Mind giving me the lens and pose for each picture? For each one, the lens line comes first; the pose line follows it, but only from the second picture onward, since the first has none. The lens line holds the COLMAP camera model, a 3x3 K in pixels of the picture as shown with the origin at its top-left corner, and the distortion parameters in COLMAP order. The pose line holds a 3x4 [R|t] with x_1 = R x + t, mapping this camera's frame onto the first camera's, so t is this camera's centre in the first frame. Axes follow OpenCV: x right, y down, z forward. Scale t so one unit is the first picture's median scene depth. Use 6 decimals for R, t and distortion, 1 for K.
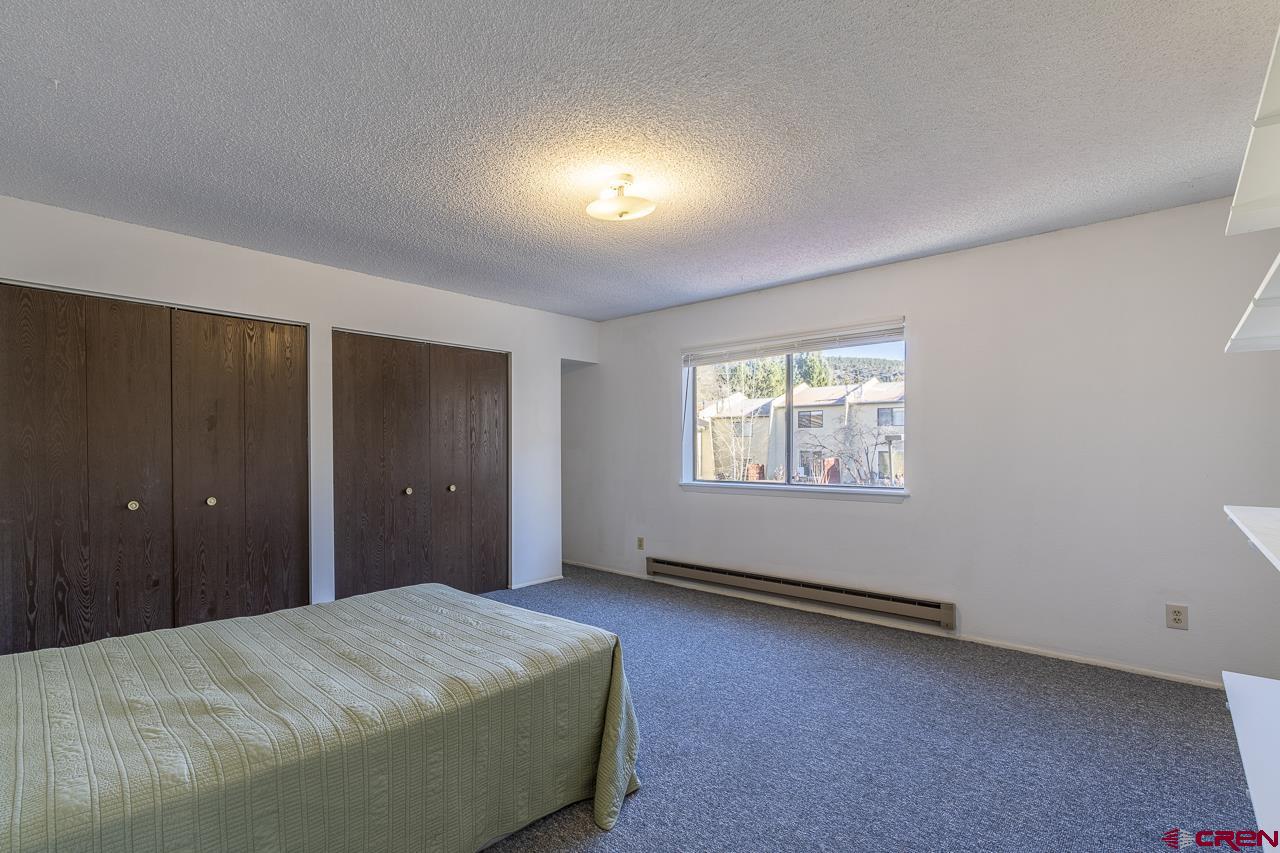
lens RADIAL K [[603.0, 0, 648.9], [0, 603.0, 433.6], [0, 0, 1]] dist [-0.003898, 0.000912]
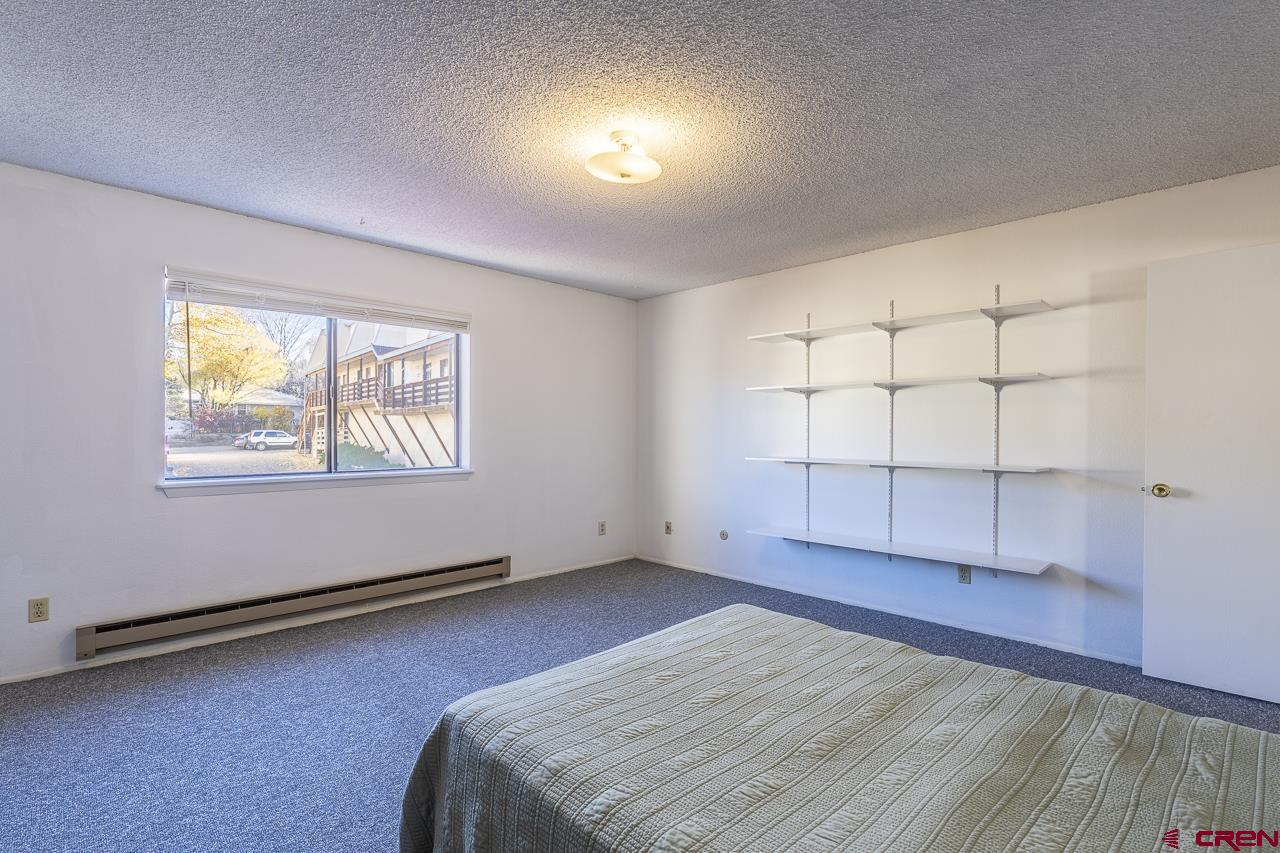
lens RADIAL K [[591.7, 0, 588.2], [0, 591.7, 421.8], [0, 0, 1]] dist [-0.001584, 0.000185]
pose [[0.115932, 0.017790, 0.993098, -0.648178], [-0.030135, 0.999442, -0.014386, 0.016985], [-0.992800, -0.028259, 0.116404, 0.655047]]
